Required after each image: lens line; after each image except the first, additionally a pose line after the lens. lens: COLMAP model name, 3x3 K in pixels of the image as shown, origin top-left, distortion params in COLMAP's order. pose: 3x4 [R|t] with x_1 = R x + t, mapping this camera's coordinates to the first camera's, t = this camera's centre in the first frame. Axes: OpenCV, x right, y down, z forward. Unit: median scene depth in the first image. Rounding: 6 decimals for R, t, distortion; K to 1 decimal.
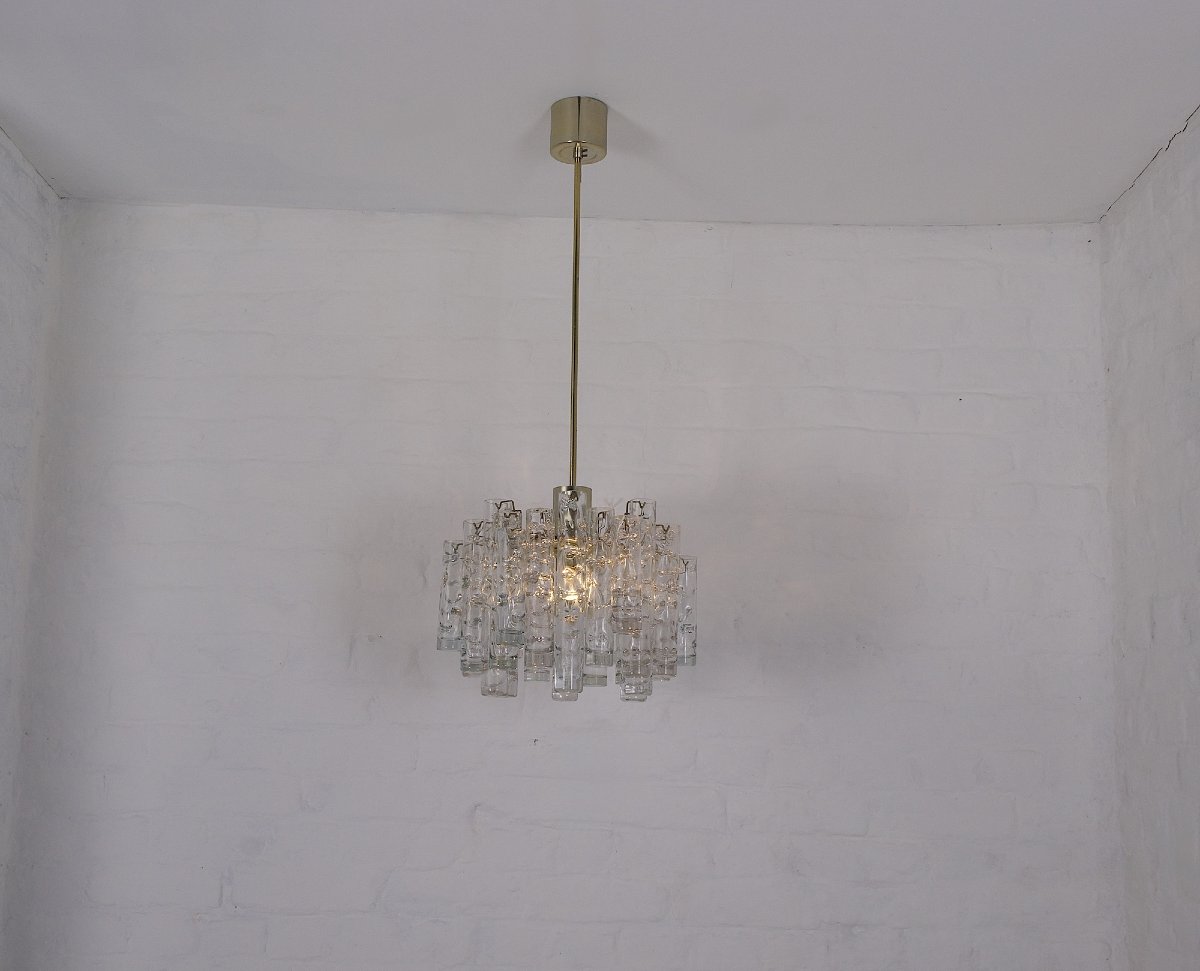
lens RADIAL K [[1480.0, 0, 604.5], [0, 1480.0, 480.9], [0, 0, 1]] dist [-0.133071, 0.000000]
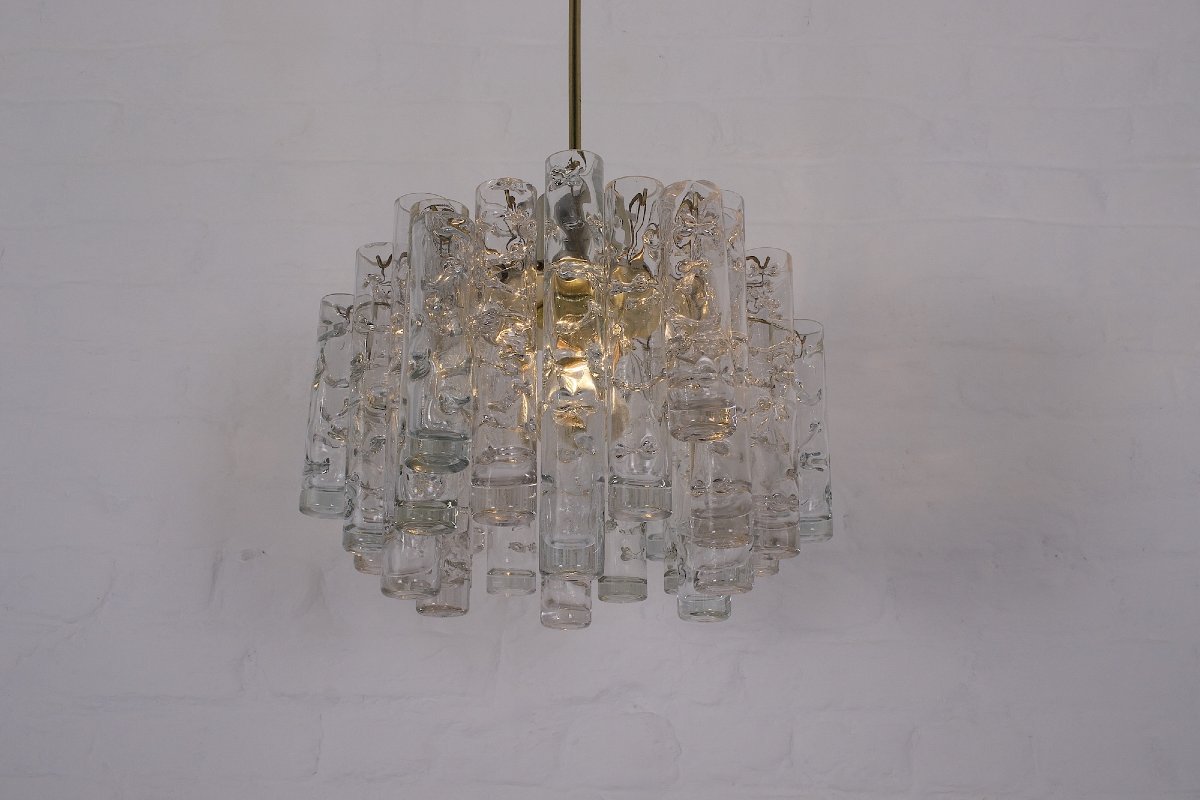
lens RADIAL K [[1291.2, 0, 591.7], [0, 1291.2, 401.0], [0, 0, 1]] dist [-0.116147, 0.000000]
pose [[0.999792, -0.019020, -0.007400, -0.013686], [0.018167, 0.994630, -0.101884, 0.121809], [0.009298, 0.101728, 0.994769, 0.572406]]
